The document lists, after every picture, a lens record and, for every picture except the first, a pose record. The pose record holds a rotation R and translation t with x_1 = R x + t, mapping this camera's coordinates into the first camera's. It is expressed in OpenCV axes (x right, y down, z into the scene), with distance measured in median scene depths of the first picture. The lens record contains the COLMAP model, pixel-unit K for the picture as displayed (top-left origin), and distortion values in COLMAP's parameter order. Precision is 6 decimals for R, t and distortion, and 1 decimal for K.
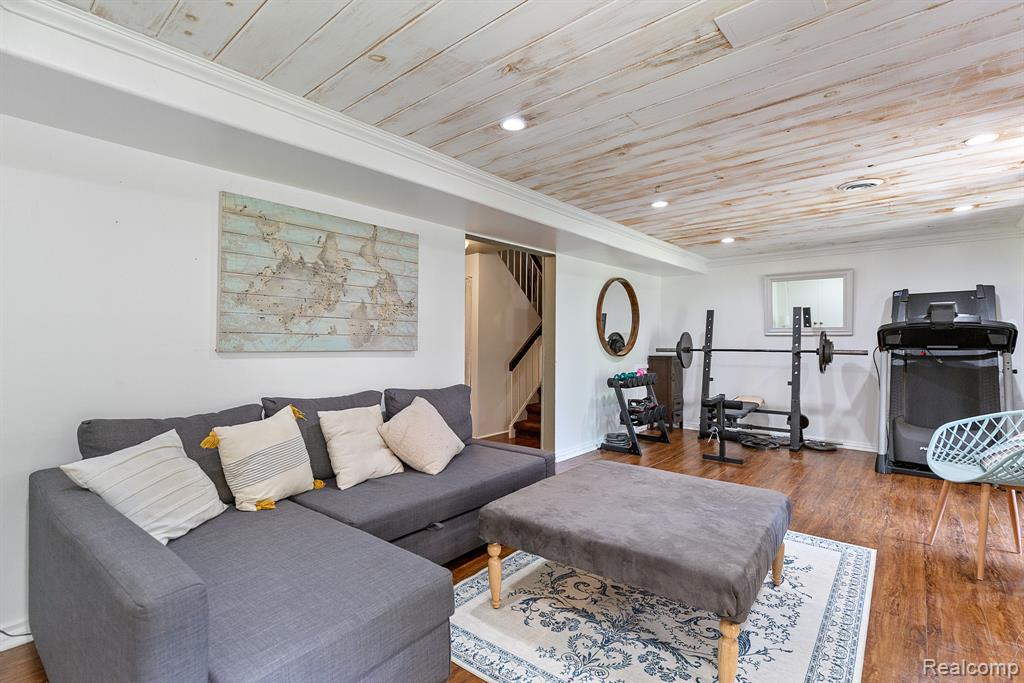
lens RADIAL K [[466.0, 0, 511.3], [0, 466.0, 343.8], [0, 0, 1]] dist [0.007428, 0.000999]
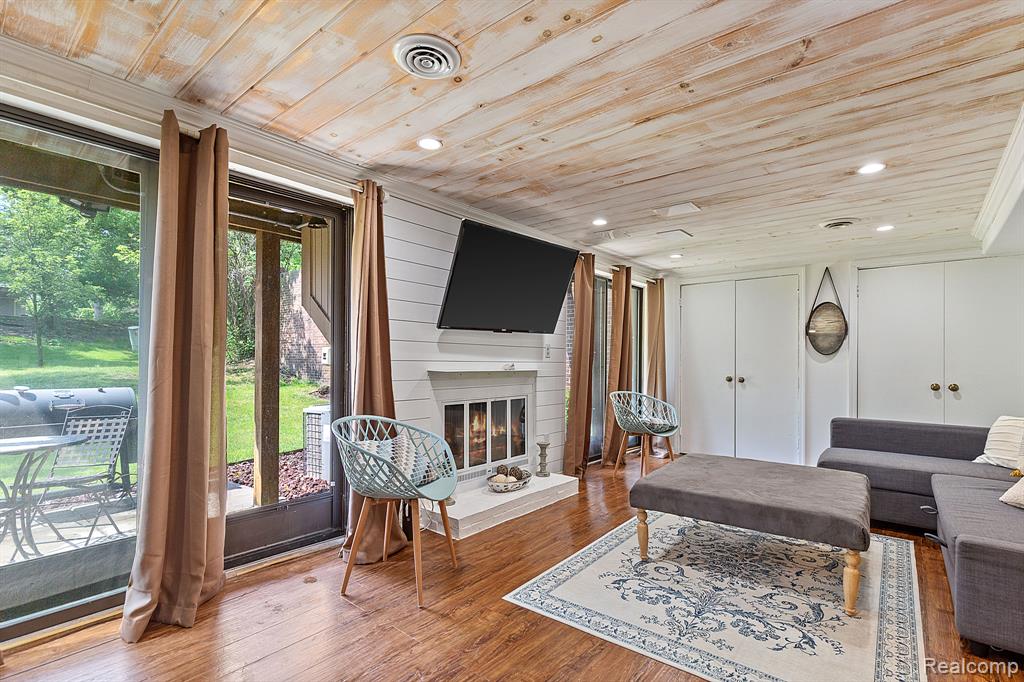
lens RADIAL K [[466.0, 0, 511.8], [0, 466.0, 347.4], [0, 0, 1]] dist [0.007428, 0.000999]
pose [[-0.999892, -0.012772, -0.007264, 0.905983], [-0.012604, 0.999661, -0.022790, 0.013926], [0.007553, -0.022696, -0.999714, 2.159341]]
